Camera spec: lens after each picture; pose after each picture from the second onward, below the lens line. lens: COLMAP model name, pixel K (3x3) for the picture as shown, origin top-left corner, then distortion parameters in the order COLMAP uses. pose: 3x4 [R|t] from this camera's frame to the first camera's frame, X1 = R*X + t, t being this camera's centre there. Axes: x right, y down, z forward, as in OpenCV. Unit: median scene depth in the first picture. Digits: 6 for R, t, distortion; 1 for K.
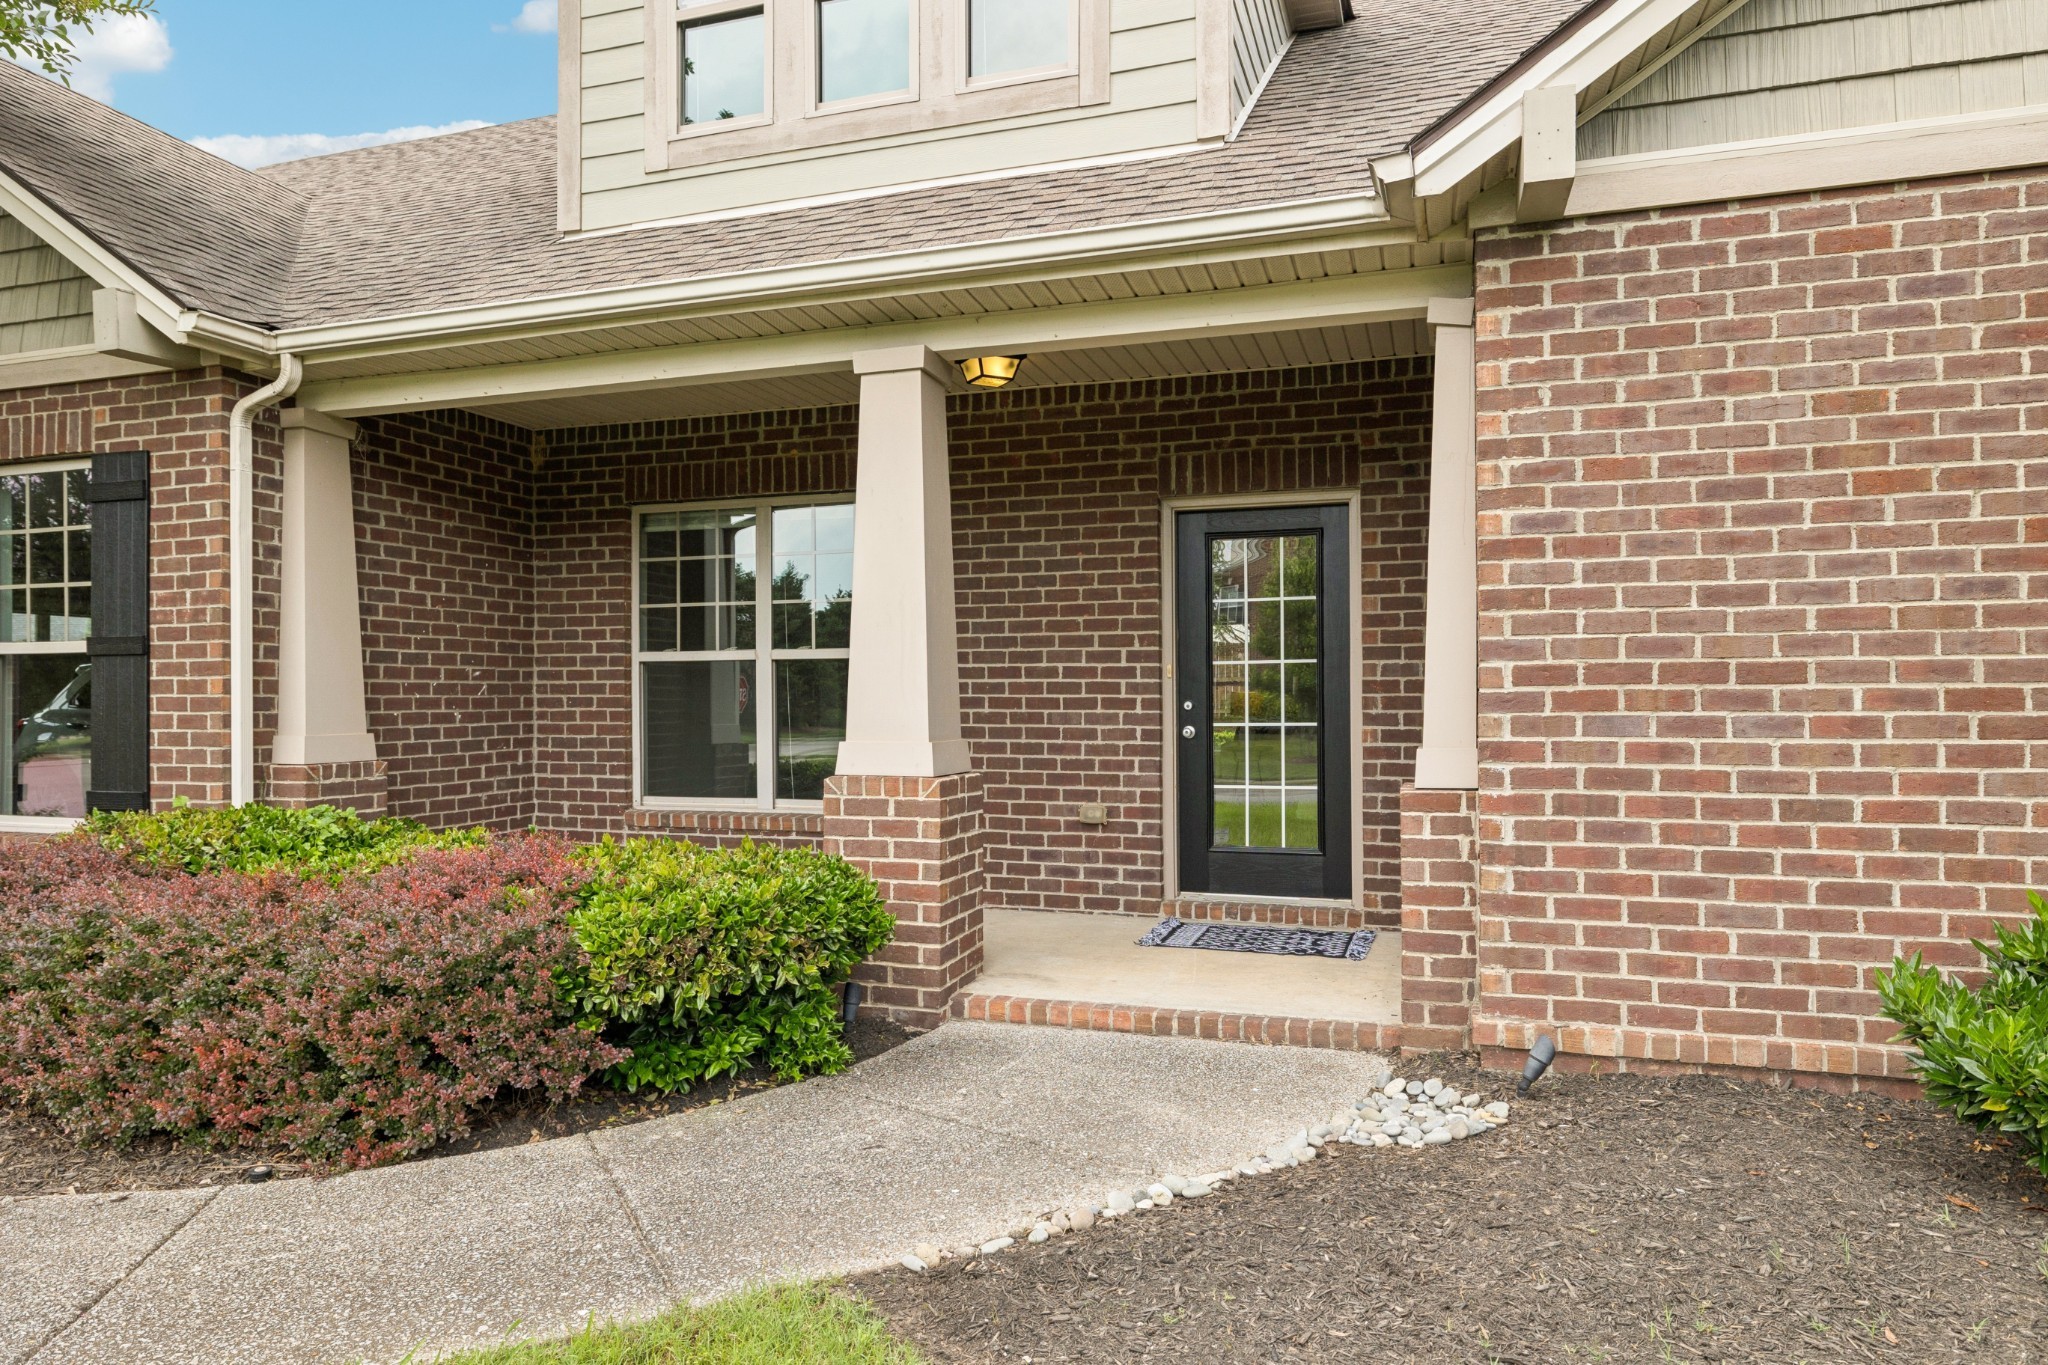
lens RADIAL K [[1242.5, 0, 1024.0], [0, 1242.5, 682.5], [0, 0, 1]] dist [0.000198, -0.002087]
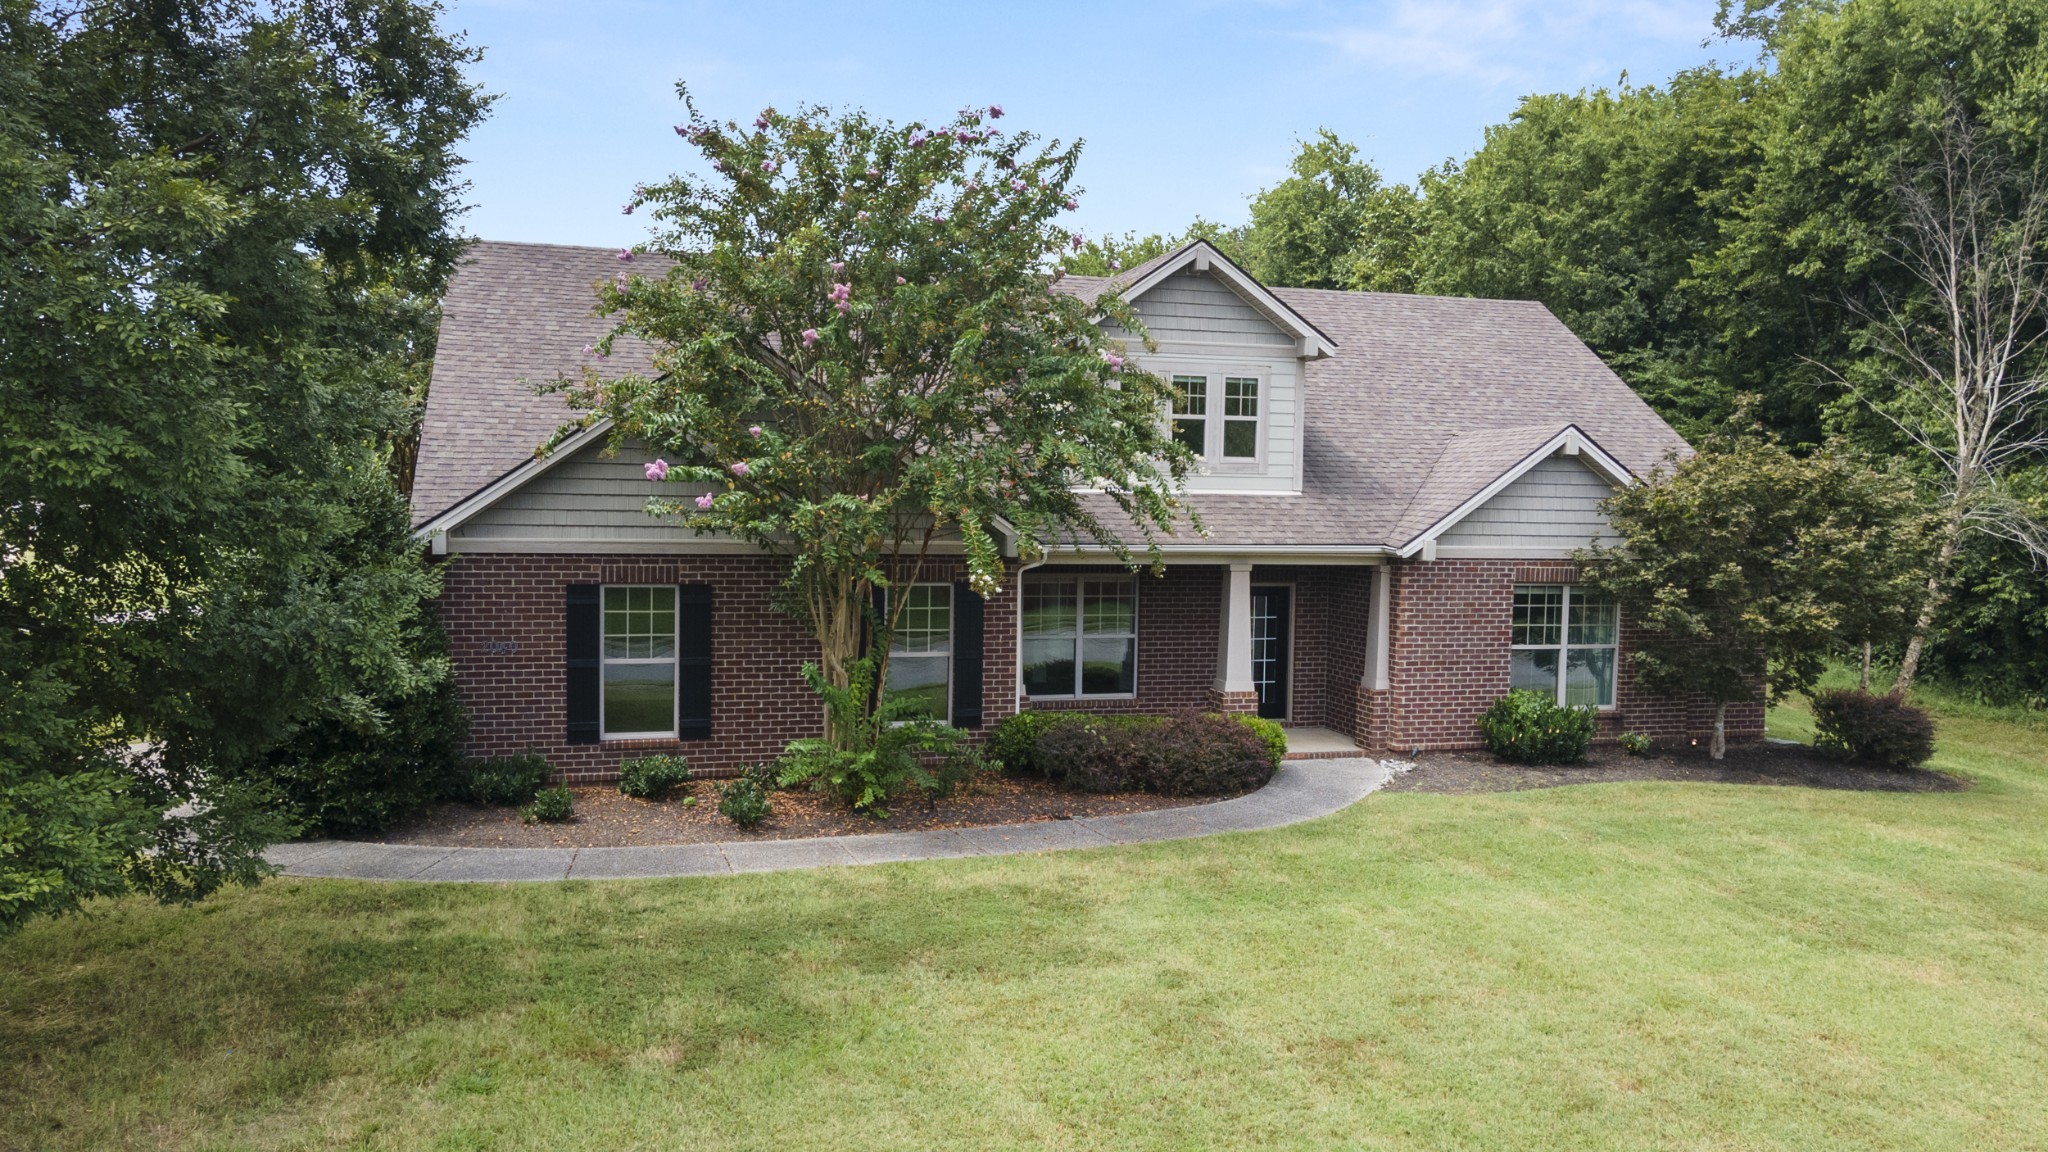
lens RADIAL K [[1312.4, 0, 1024.0], [0, 1312.4, 576.0], [0, 0, 1]] dist [0.045845, 0.000200]
pose [[0.844900, -0.008981, 0.534848, -3.193638], [-0.024556, 0.998154, 0.055552, -0.535723], [-0.534360, -0.060070, 0.843120, -2.135397]]
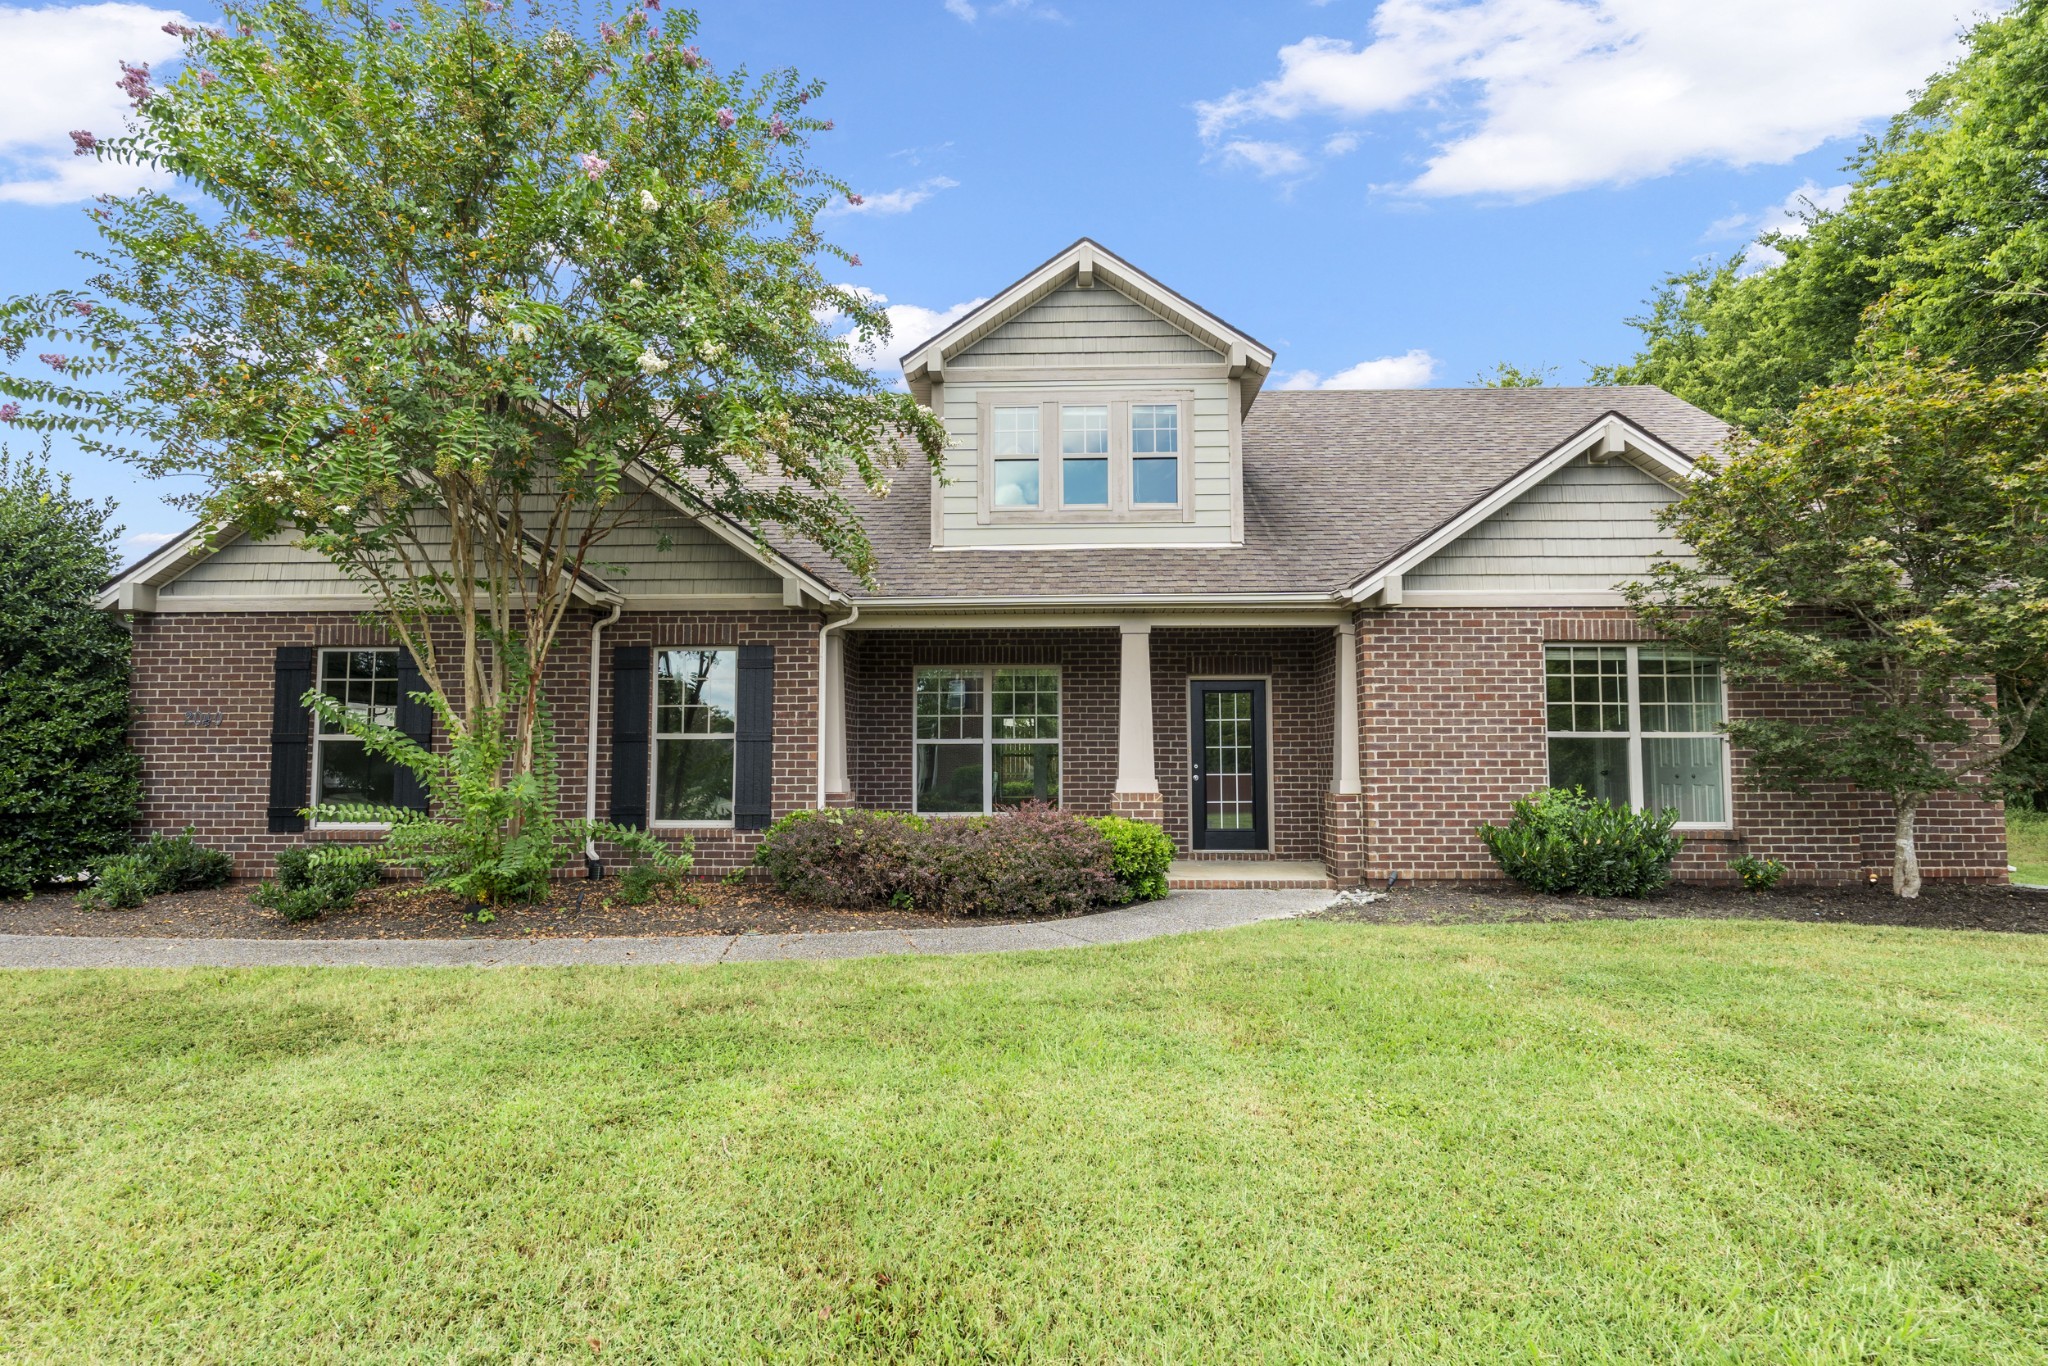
lens RADIAL K [[1022.3, 0, 1024.0], [0, 1022.3, 683.0], [0, 0, 1]] dist [0.003045, -0.000220]
pose [[0.962097, 0.023130, 0.271724, -1.147409], [-0.004868, 0.997695, -0.067689, -0.008284], [-0.272664, 0.063801, 0.959992, -1.204069]]
